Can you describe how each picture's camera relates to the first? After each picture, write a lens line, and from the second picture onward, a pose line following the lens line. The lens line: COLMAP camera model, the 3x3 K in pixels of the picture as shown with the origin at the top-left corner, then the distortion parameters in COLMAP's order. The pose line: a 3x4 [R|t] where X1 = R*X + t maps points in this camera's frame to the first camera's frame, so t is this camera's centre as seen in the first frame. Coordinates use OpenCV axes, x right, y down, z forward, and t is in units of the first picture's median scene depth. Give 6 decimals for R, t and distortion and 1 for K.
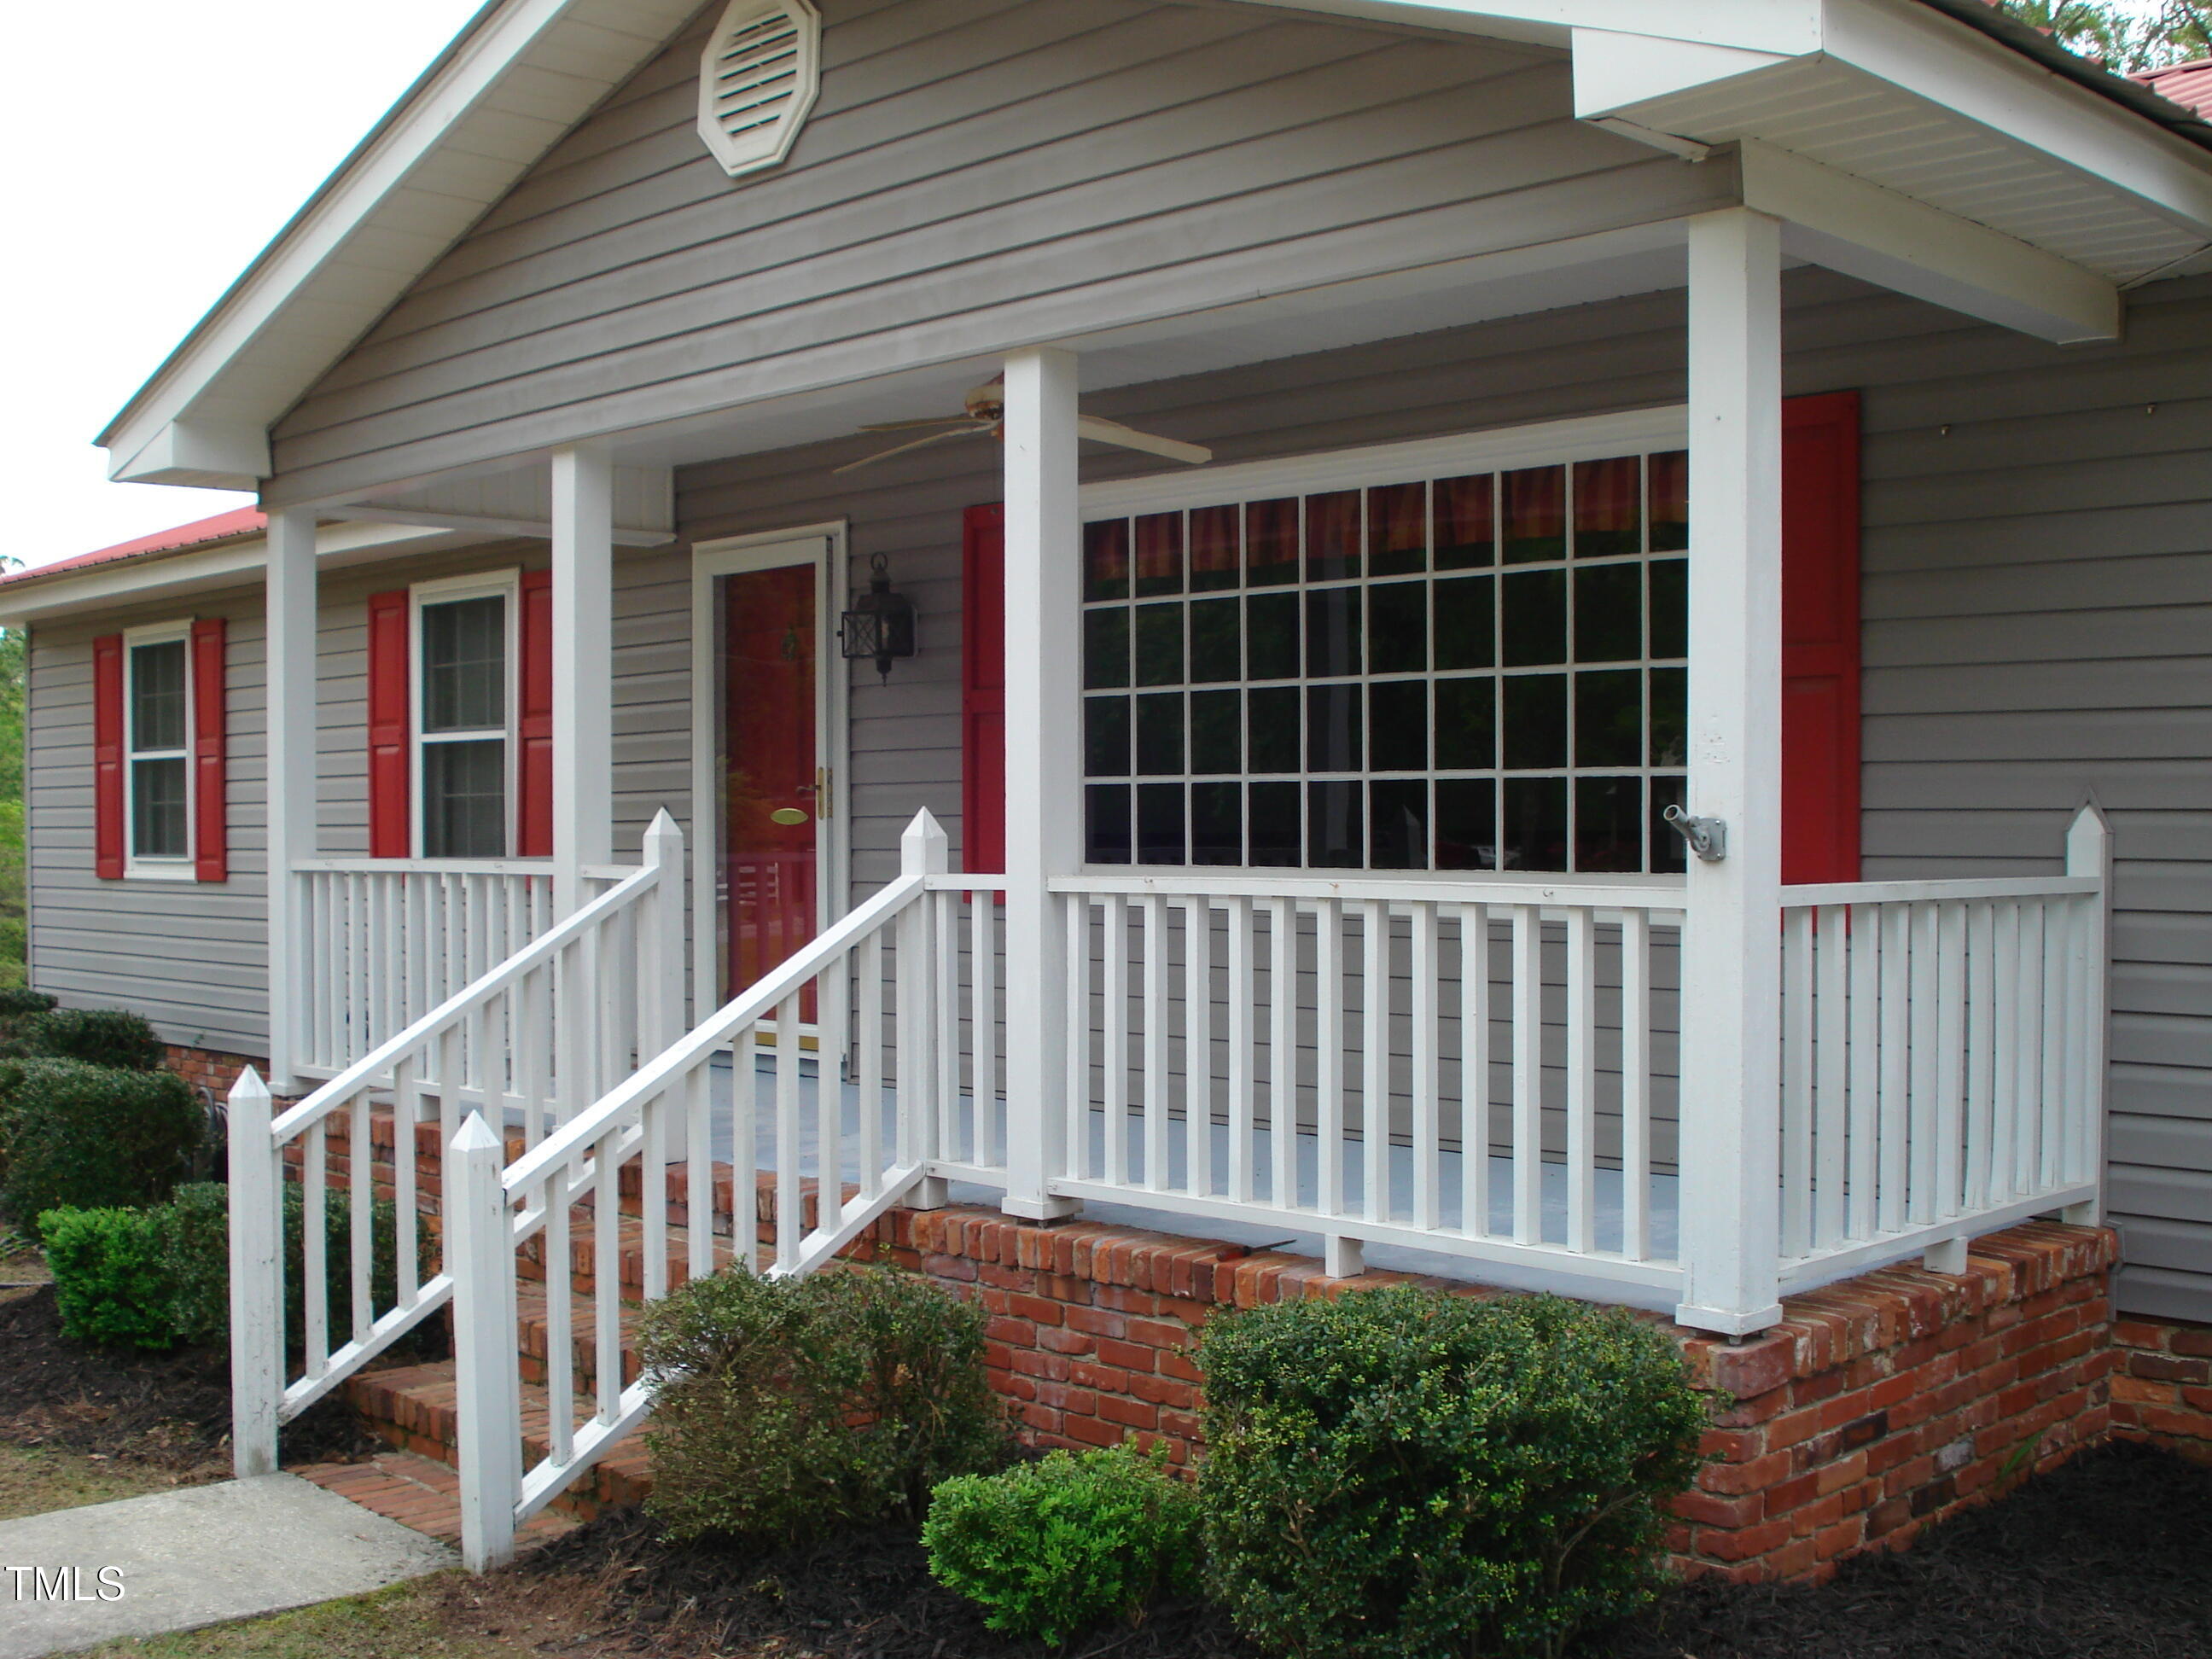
lens RADIAL K [[2470.0, 0, 1106.0], [0, 2470.0, 829.5], [0, 0, 1]] dist [-0.001663, -0.008747]
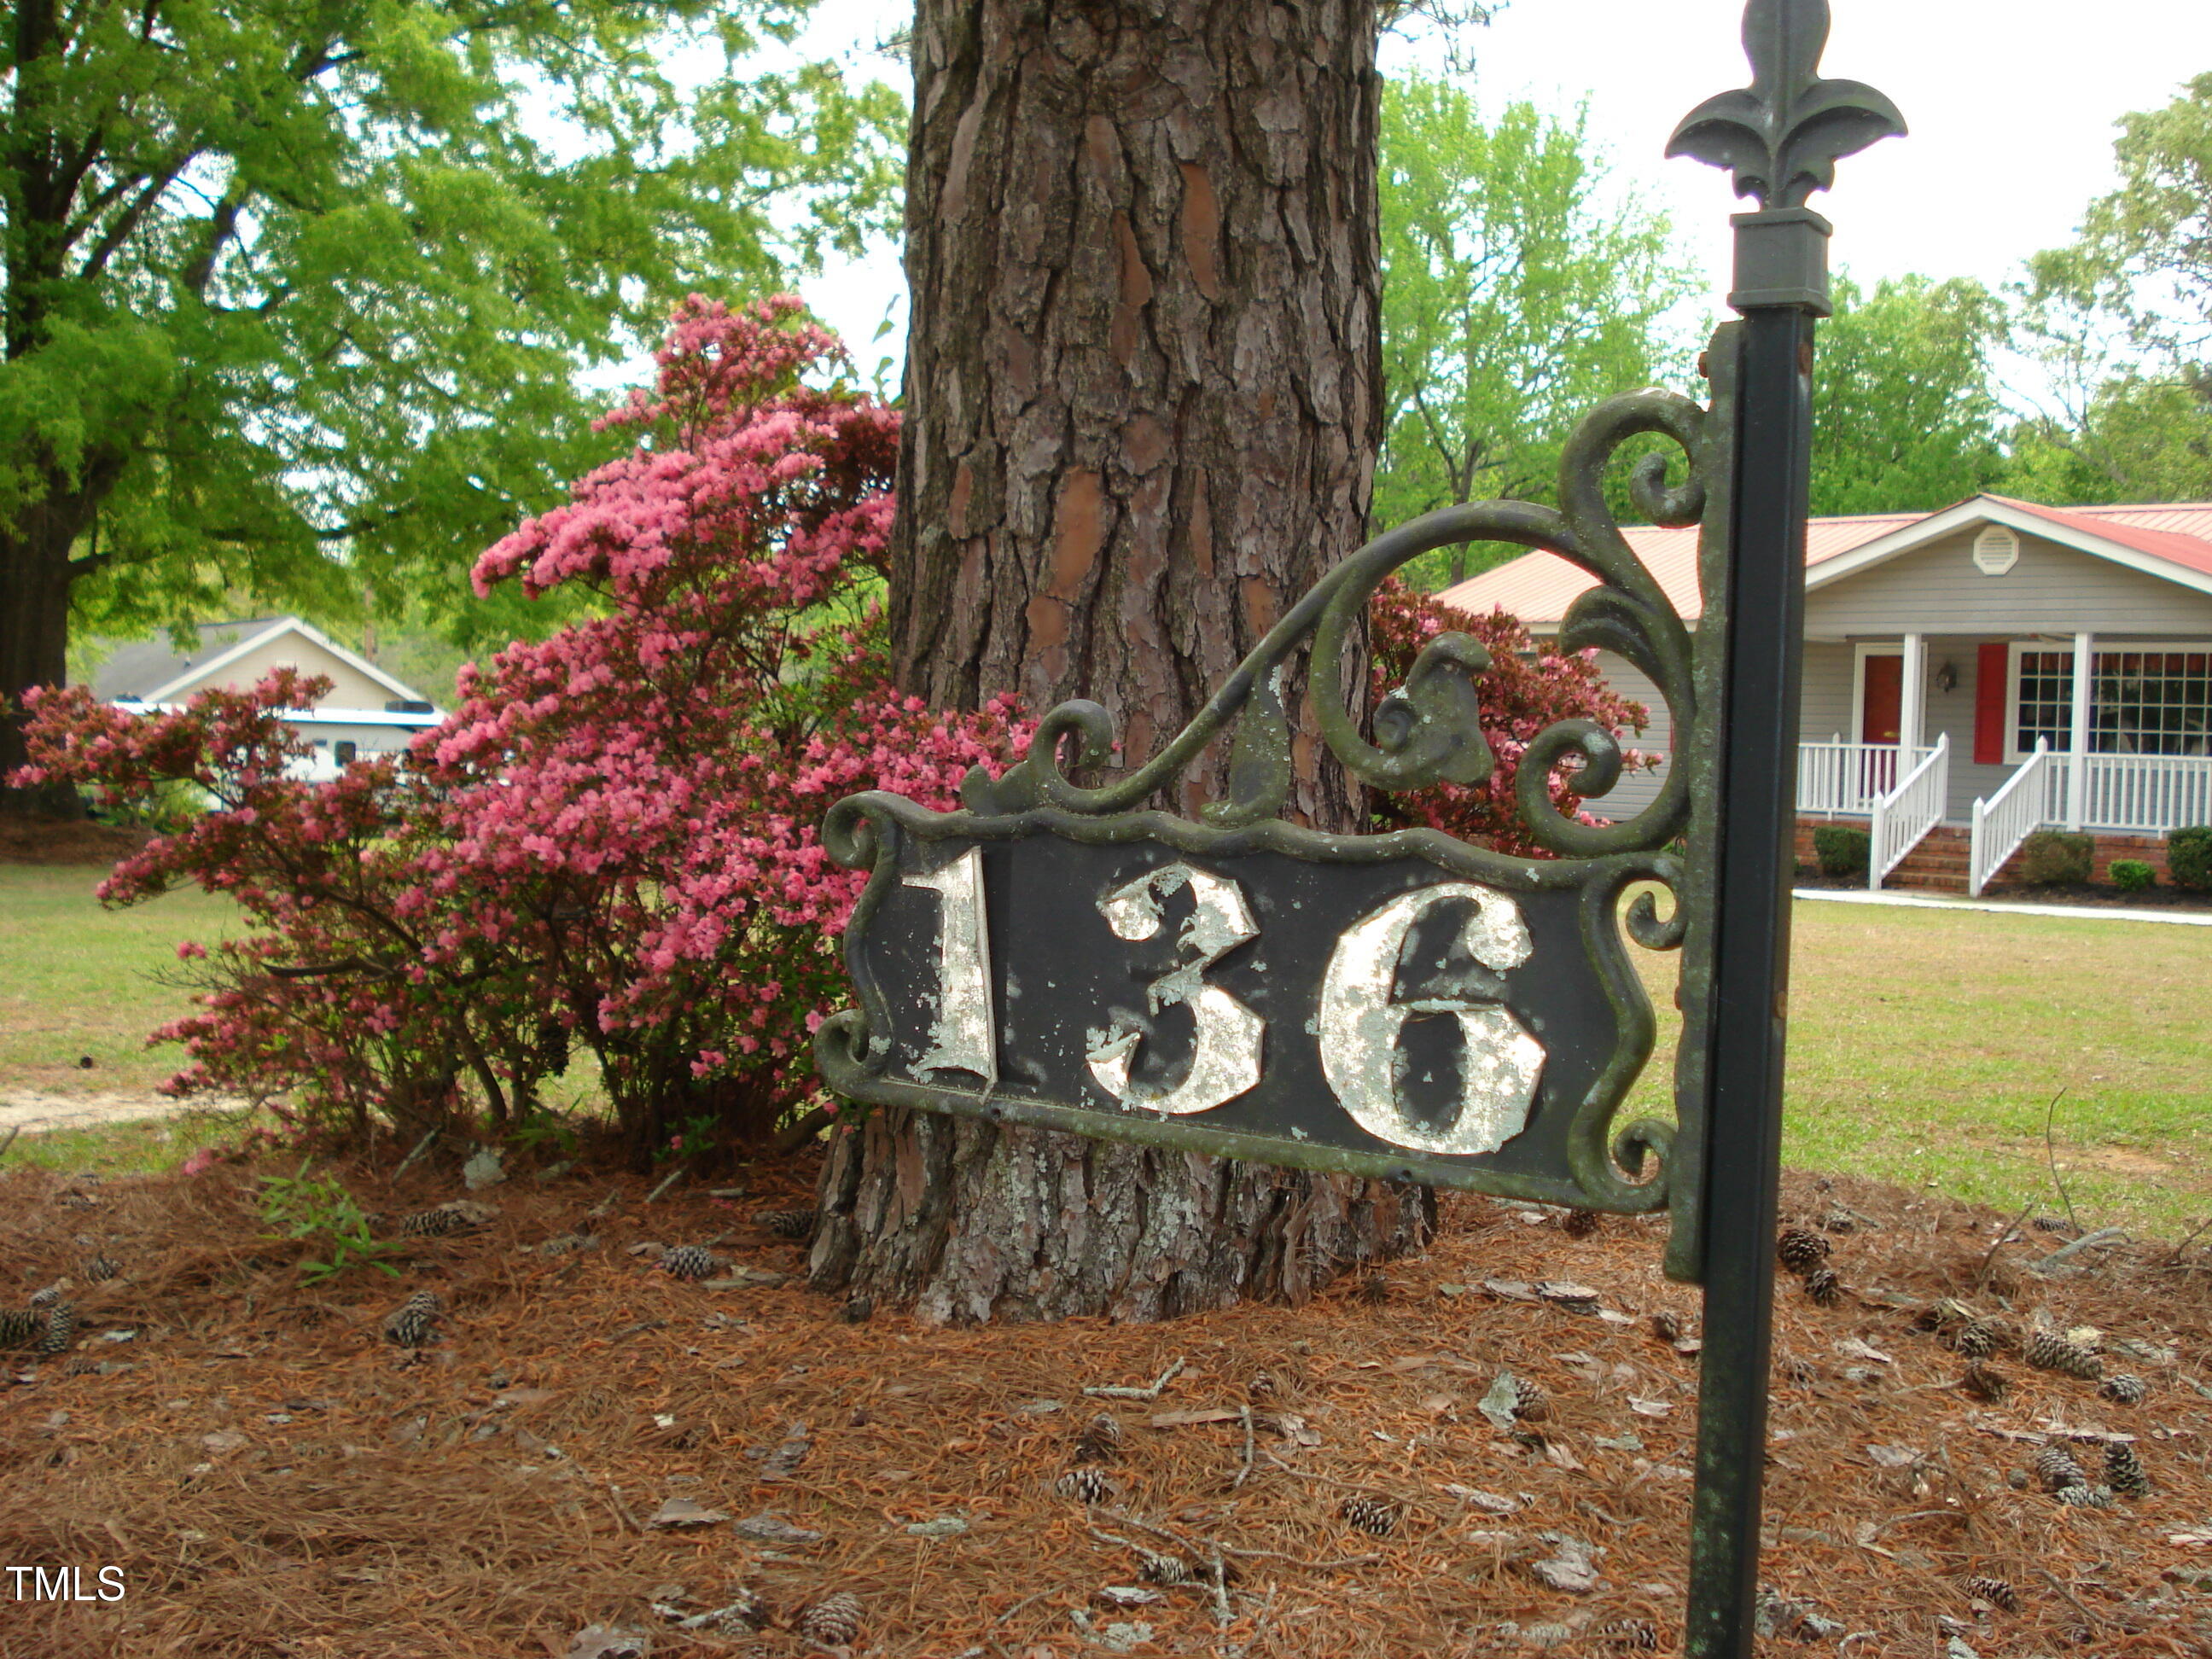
lens RADIAL K [[2517.0, 0, 1152.3], [0, 2517.0, 829.6], [0, 0, 1]] dist [-0.061507, -0.126145]
pose [[0.999004, 0.033661, -0.029277, -1.509821], [-0.032440, 0.998623, 0.041228, 0.024427], [0.030624, -0.040237, 0.998721, -3.386112]]
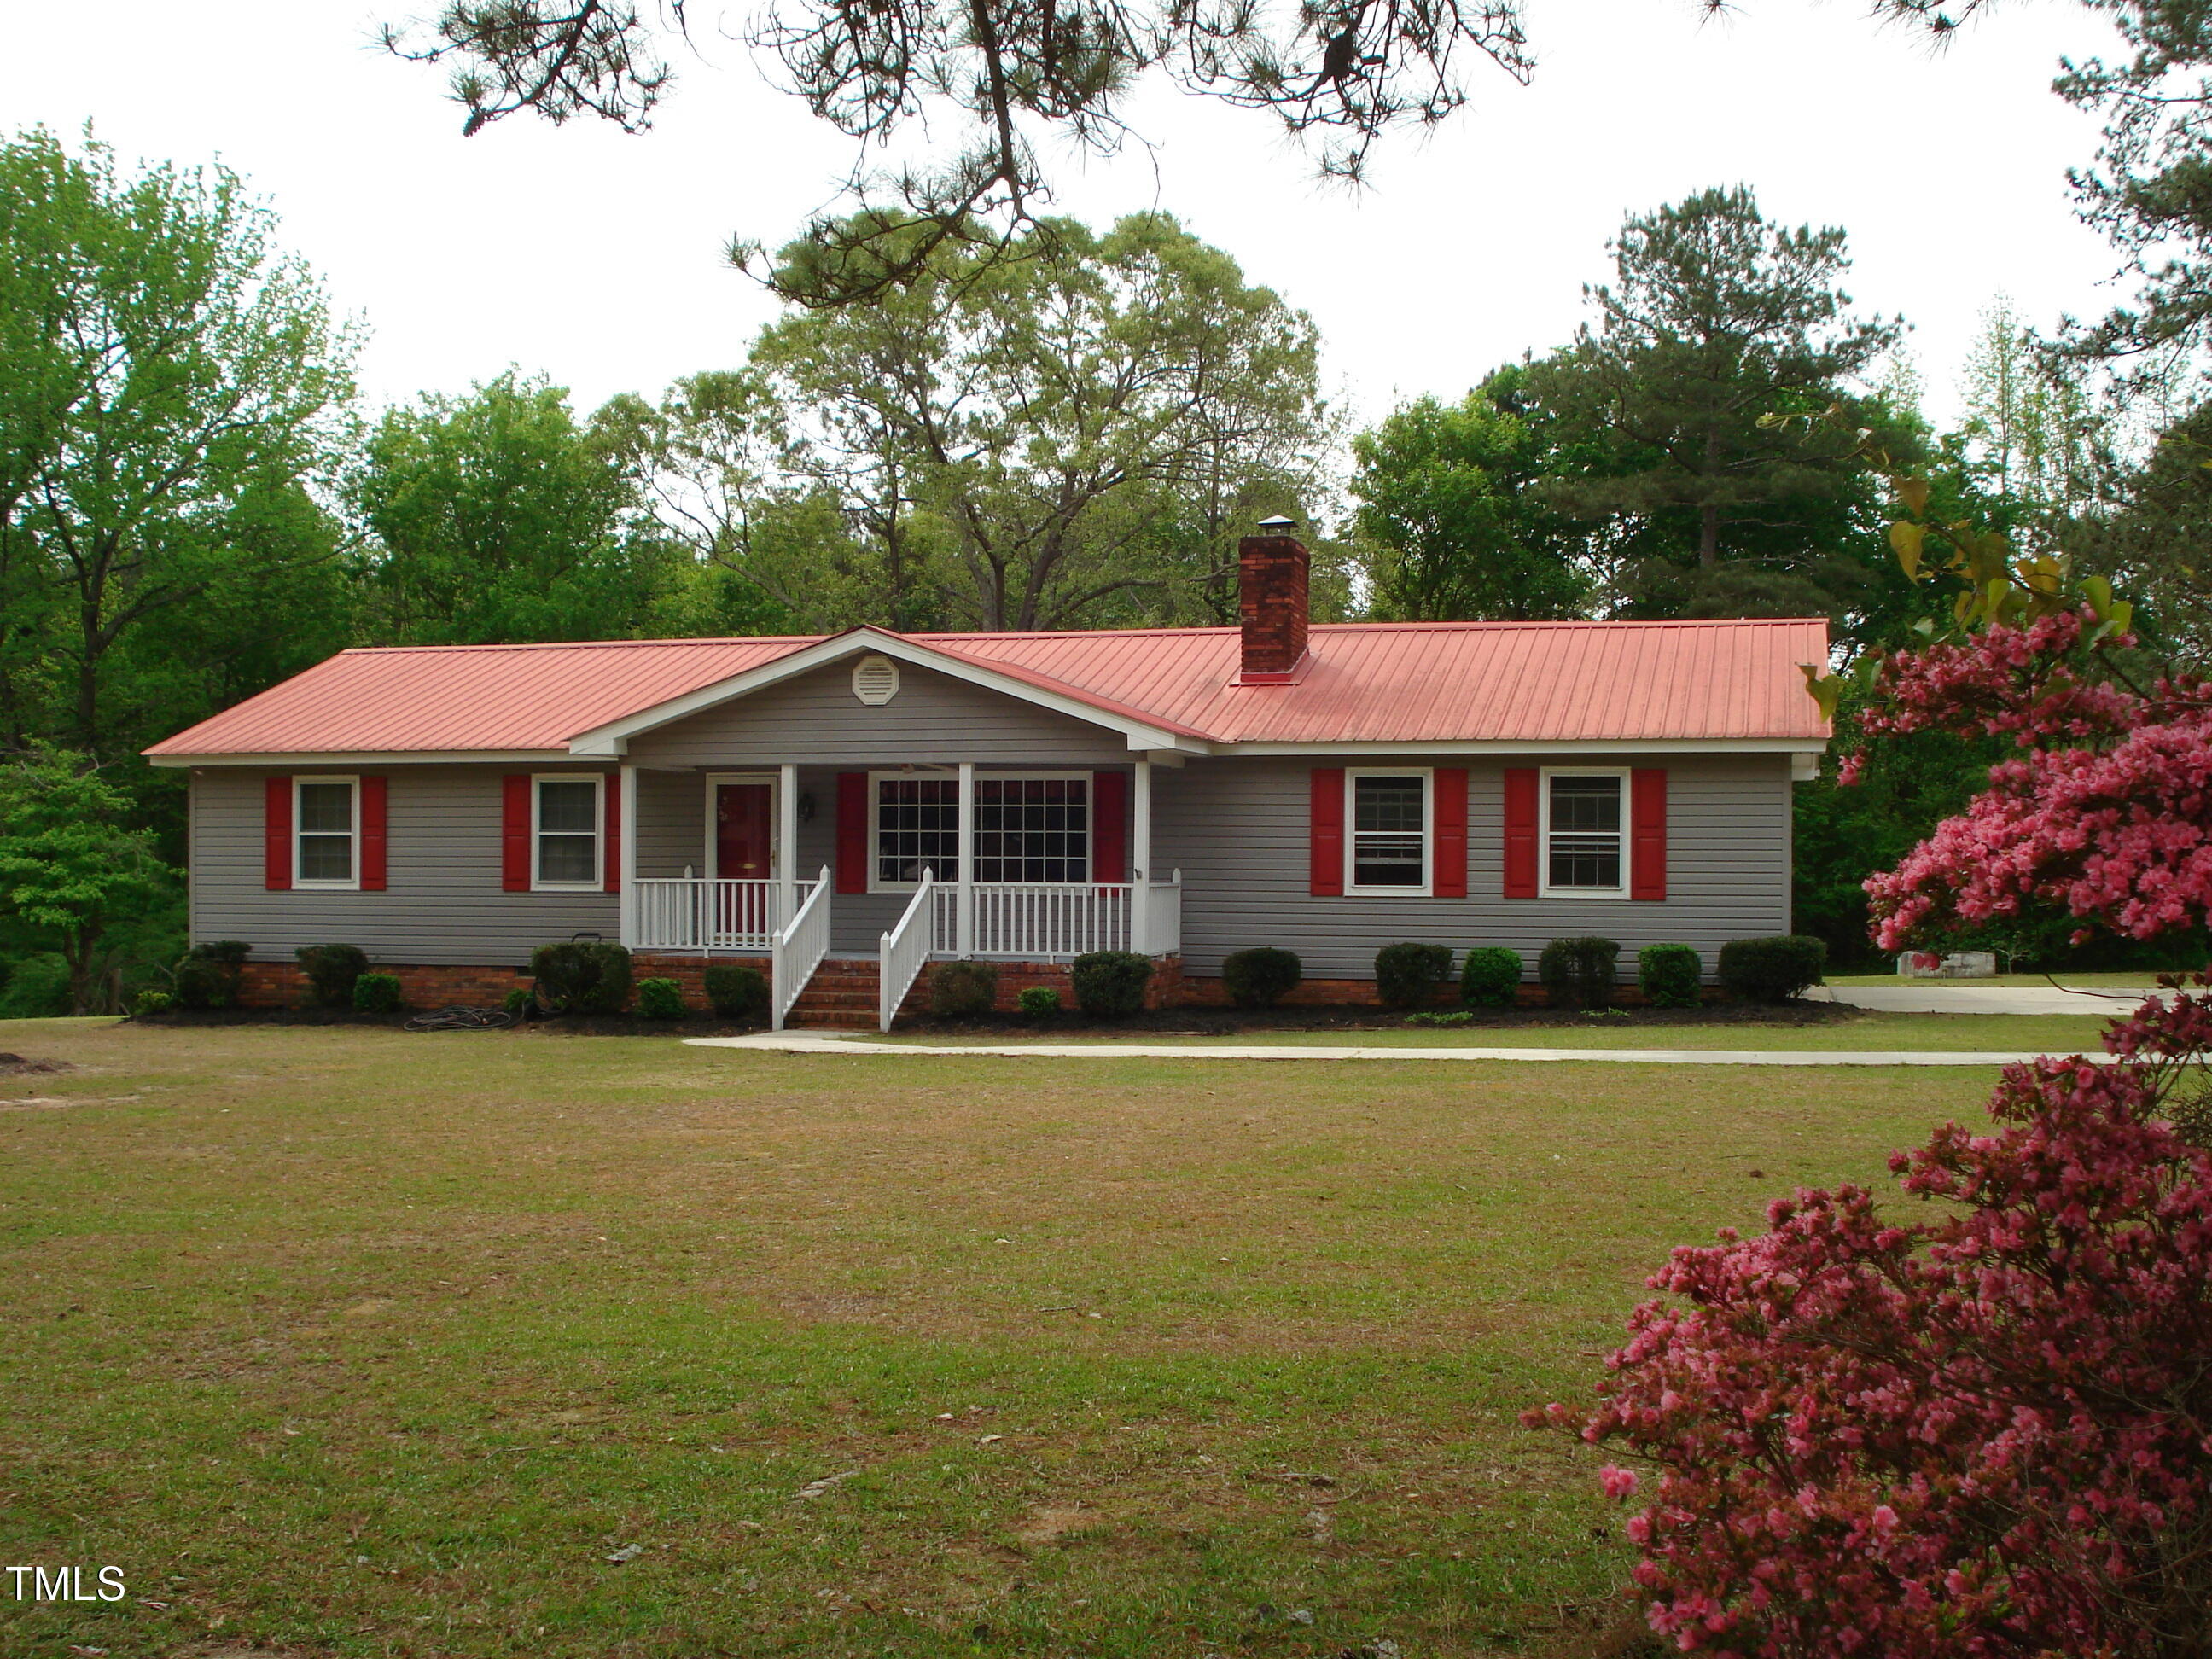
lens RADIAL K [[2517.0, 0, 1152.3], [0, 2517.0, 829.6], [0, 0, 1]] dist [-0.061507, -0.126145]
pose [[0.857739, 0.010695, 0.513975, -2.020602], [-0.005136, 0.999912, -0.012236, -0.022014], [-0.514060, 0.007855, 0.857718, -2.958068]]
